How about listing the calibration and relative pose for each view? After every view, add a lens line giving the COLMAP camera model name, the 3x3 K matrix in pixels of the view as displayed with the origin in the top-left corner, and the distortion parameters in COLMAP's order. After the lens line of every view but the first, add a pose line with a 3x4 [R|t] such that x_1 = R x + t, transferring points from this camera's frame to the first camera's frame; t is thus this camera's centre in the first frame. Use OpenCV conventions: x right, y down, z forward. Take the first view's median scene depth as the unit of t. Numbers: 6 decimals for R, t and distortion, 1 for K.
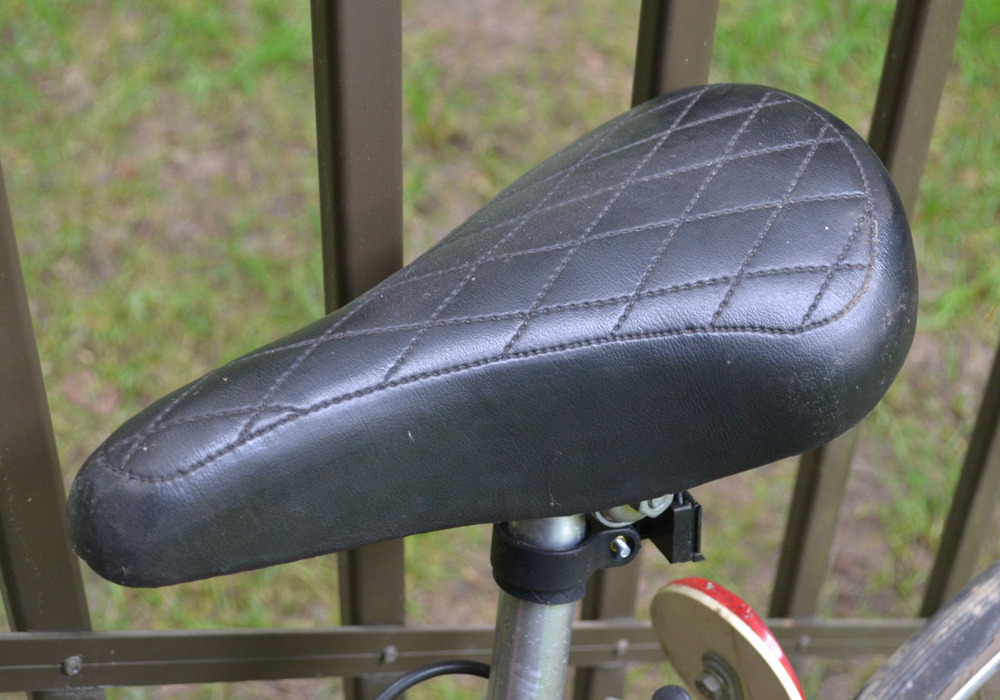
lens RADIAL K [[2063.6, 0, 500.0], [0, 2063.6, 350.0], [0, 0, 1]] dist [-0.000840, -0.033083]
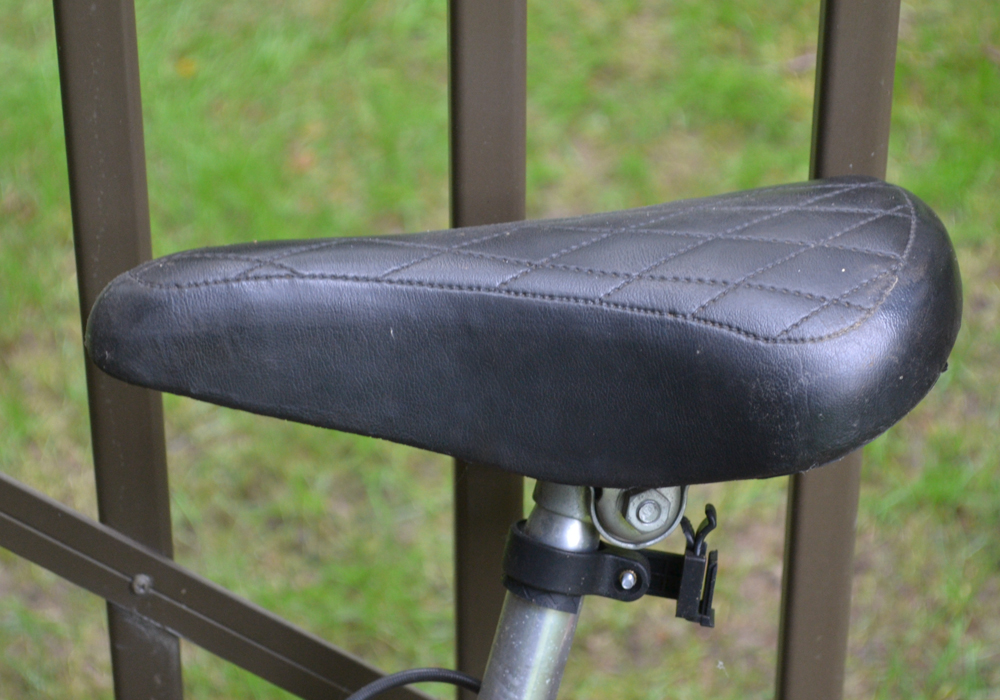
lens RADIAL K [[2833.5, 0, 500.0], [0, 2833.5, 350.0], [0, 0, 1]] dist [-0.009017, 0.919923]
pose [[0.895192, 0.216450, -0.389590, 0.581211], [-0.314674, 0.925999, -0.208582, 0.336978], [0.315612, 0.309315, 0.897058, -0.323412]]
